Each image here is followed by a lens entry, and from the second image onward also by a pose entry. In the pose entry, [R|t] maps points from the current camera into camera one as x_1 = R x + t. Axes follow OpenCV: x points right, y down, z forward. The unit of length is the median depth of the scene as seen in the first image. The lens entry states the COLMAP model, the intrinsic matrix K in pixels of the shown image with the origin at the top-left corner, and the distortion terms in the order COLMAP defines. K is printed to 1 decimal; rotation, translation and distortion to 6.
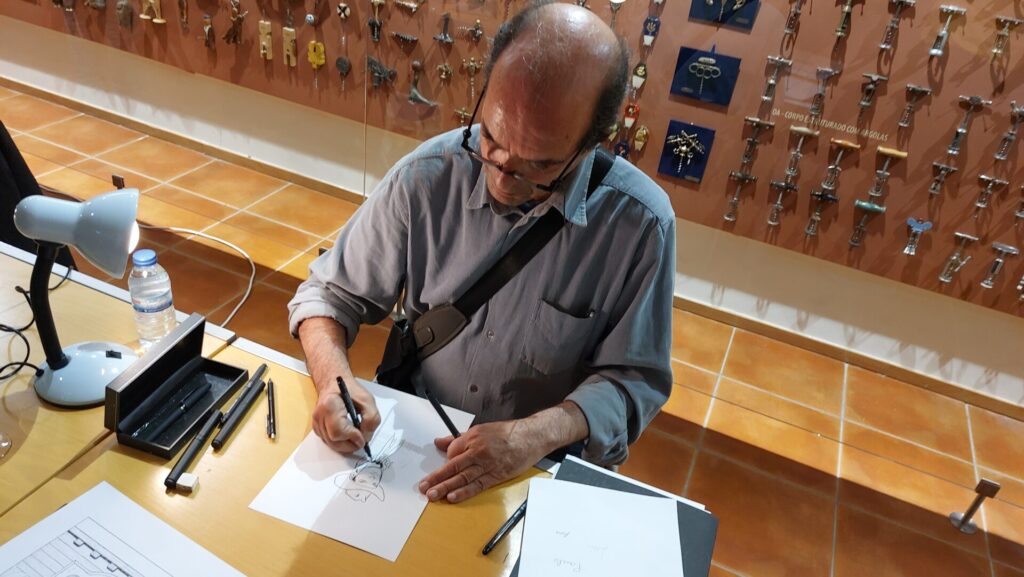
lens RADIAL K [[750.8, 0, 515.2], [0, 750.8, 307.0], [0, 0, 1]] dist [0.073236, -0.056946]
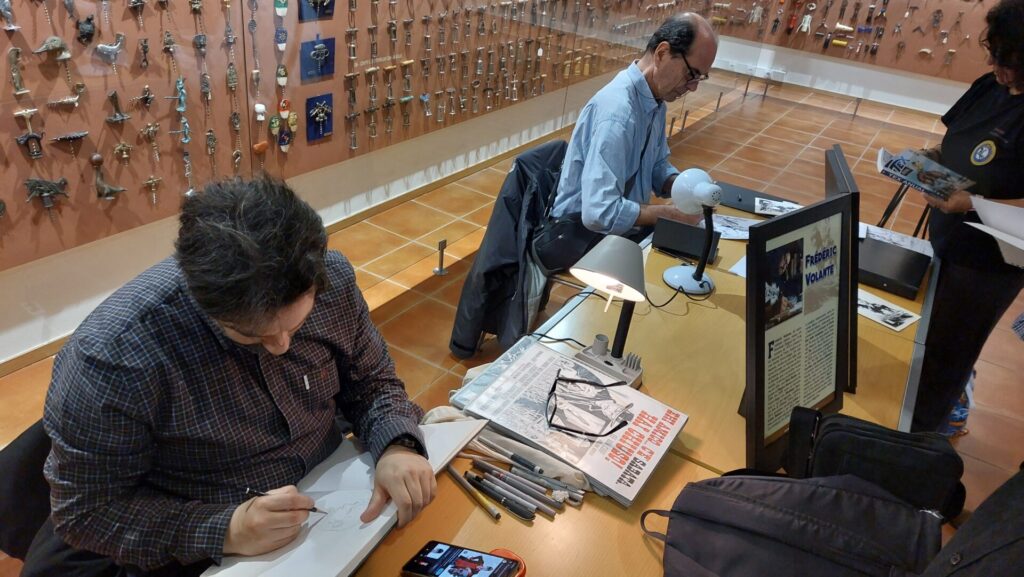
lens RADIAL K [[750.8, 0, 515.2], [0, 750.8, 307.0], [0, 0, 1]] dist [0.073236, -0.056946]
pose [[0.169517, -0.592909, 0.787225, -0.955325], [0.469138, 0.751024, 0.464621, -0.413767], [-0.866703, 0.290556, 0.405468, 0.273380]]
